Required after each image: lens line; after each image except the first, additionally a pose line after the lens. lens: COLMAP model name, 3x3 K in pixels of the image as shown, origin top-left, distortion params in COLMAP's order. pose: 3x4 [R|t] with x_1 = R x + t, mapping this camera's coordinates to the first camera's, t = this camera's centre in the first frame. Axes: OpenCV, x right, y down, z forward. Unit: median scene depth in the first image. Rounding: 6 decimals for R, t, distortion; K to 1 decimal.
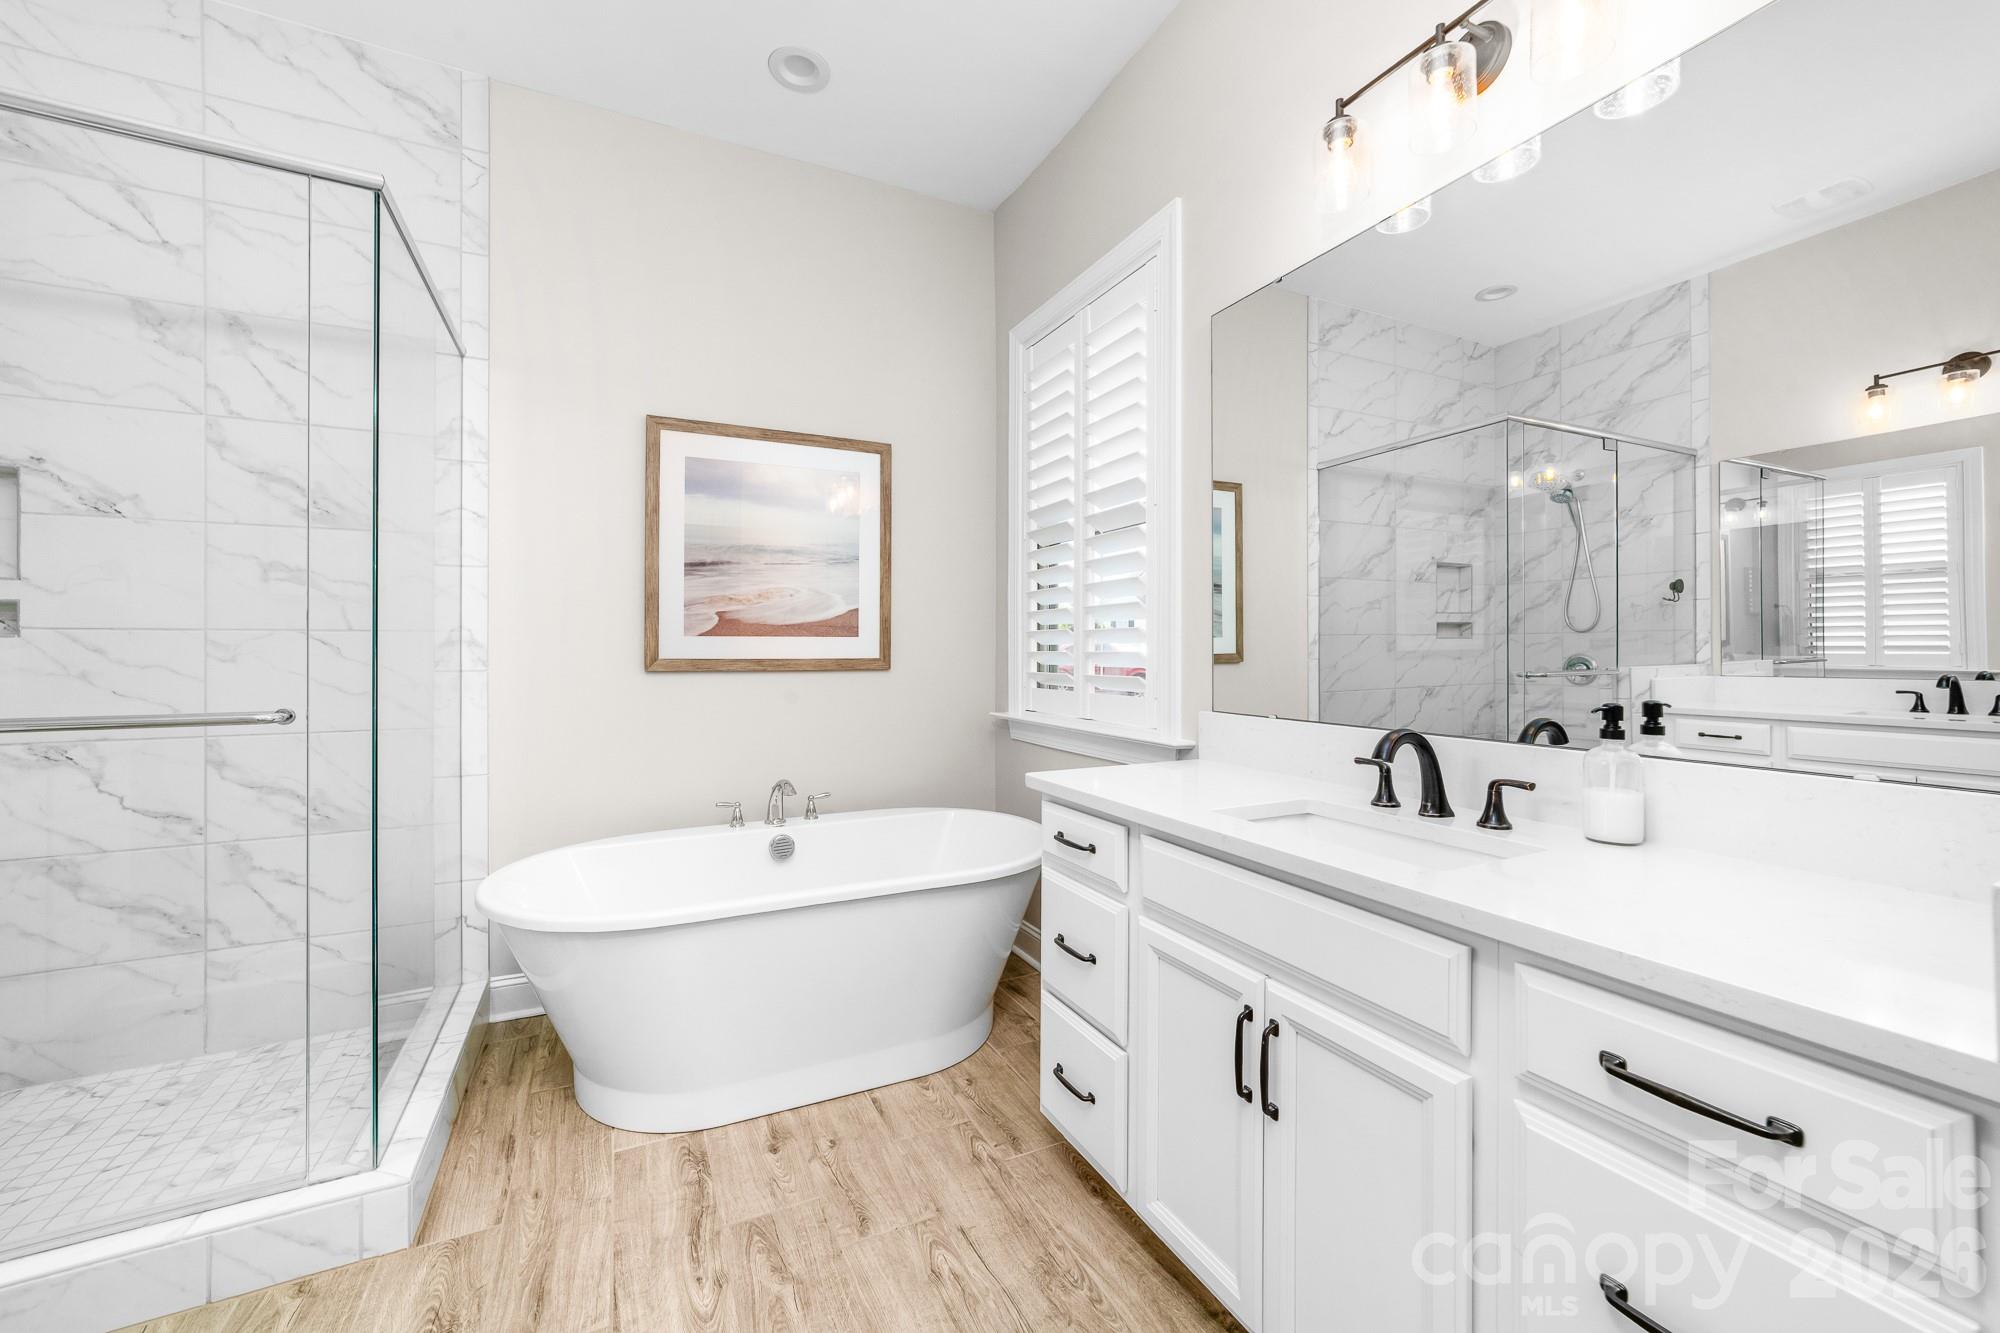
lens RADIAL K [[796.3, 0, 1003.2], [0, 796.3, 640.5], [0, 0, 1]] dist [-0.012007, 0.006816]
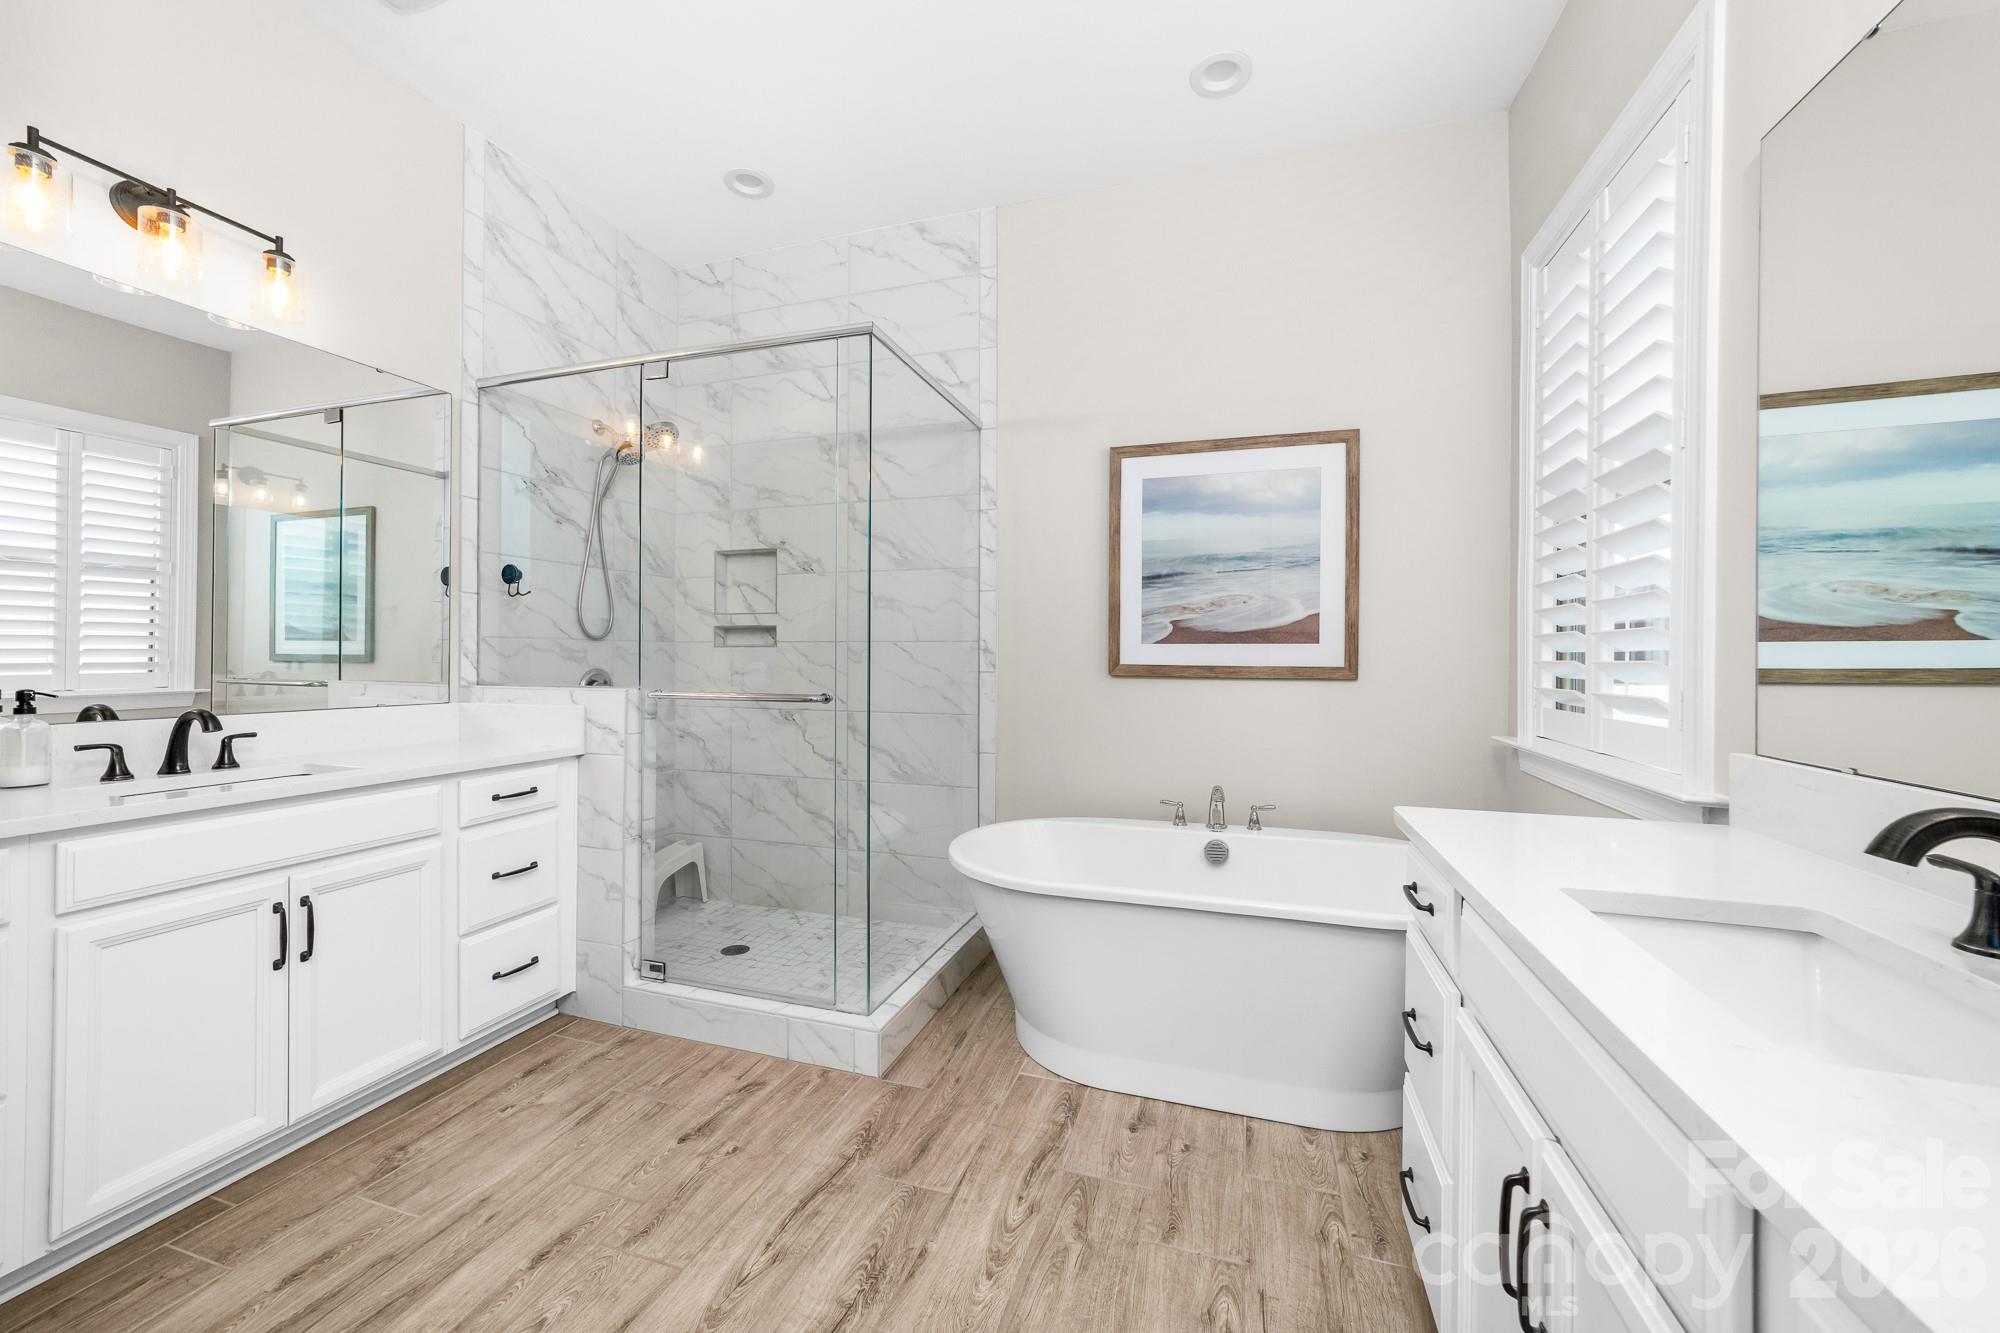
lens RADIAL K [[788.2, 0, 983.2], [0, 788.2, 651.3], [0, 0, 1]] dist [-0.012299, 0.006897]
pose [[0.706309, 0.000547, -0.707903, 0.284014], [0.002689, 0.999990, 0.003456, 0.000250], [0.707898, -0.004345, 0.706301, 0.109820]]
